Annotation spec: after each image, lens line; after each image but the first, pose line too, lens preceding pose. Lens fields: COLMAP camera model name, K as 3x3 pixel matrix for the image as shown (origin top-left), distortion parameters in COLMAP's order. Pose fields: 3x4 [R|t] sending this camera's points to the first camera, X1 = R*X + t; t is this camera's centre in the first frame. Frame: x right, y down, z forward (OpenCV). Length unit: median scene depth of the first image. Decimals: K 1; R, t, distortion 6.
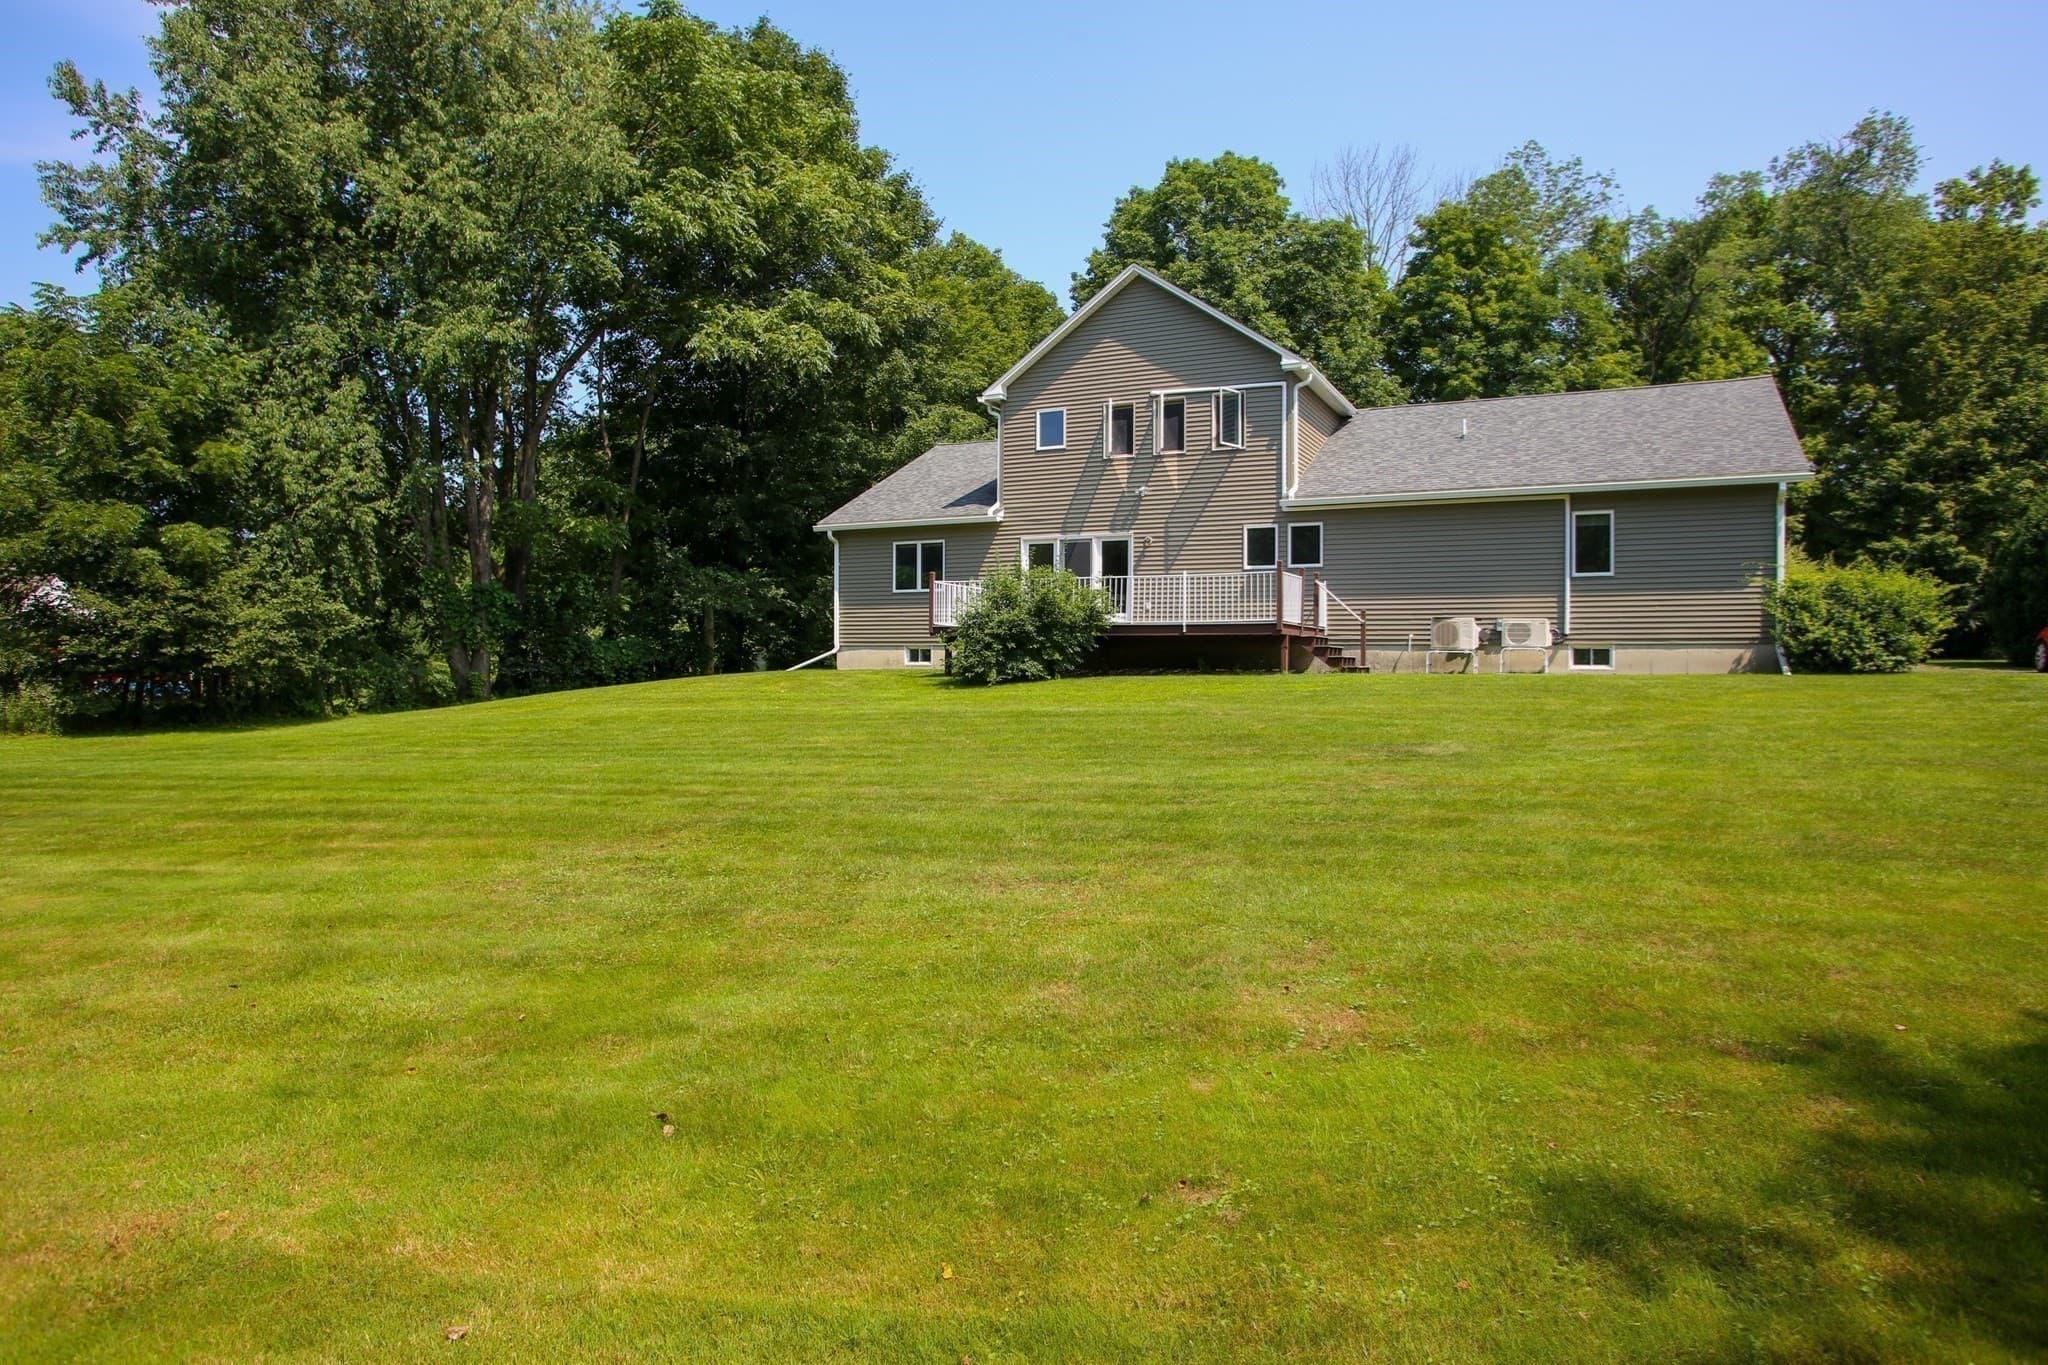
lens RADIAL K [[1192.2, 0, 1019.8], [0, 1192.2, 676.6], [0, 0, 1]] dist [-0.059795, 0.003888]
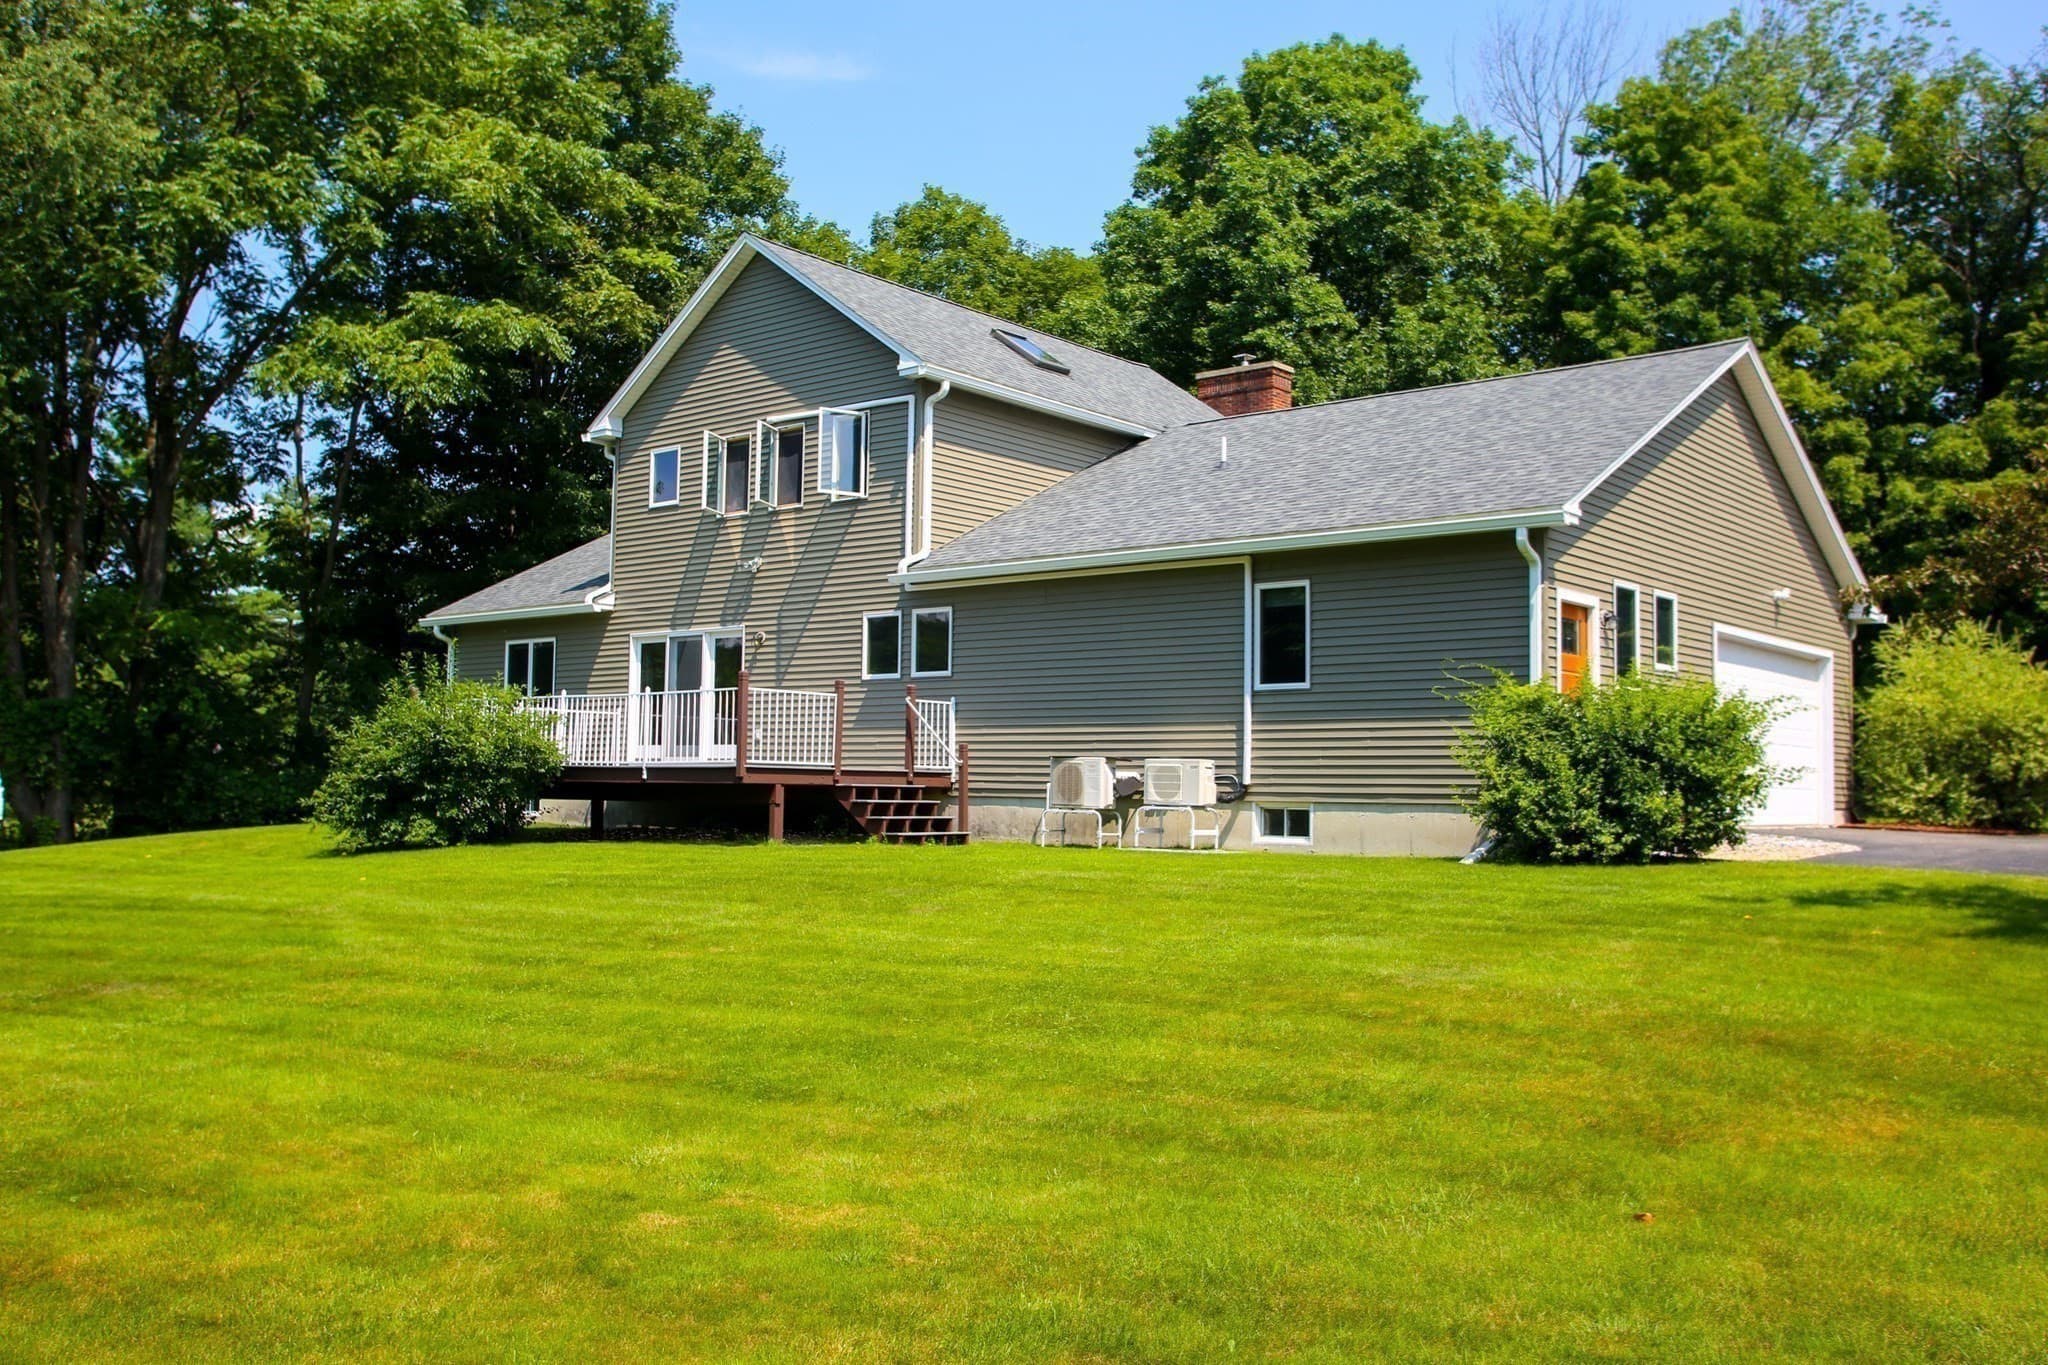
lens RADIAL K [[1737.0, 0, 1031.4], [0, 1737.0, 670.3], [0, 0, 1]] dist [-0.012300, 0.012046]
pose [[0.973183, -0.008088, -0.229891, 0.480642], [-0.010836, 0.996660, -0.080937, -0.018128], [0.229778, 0.081258, 0.969845, 0.087197]]
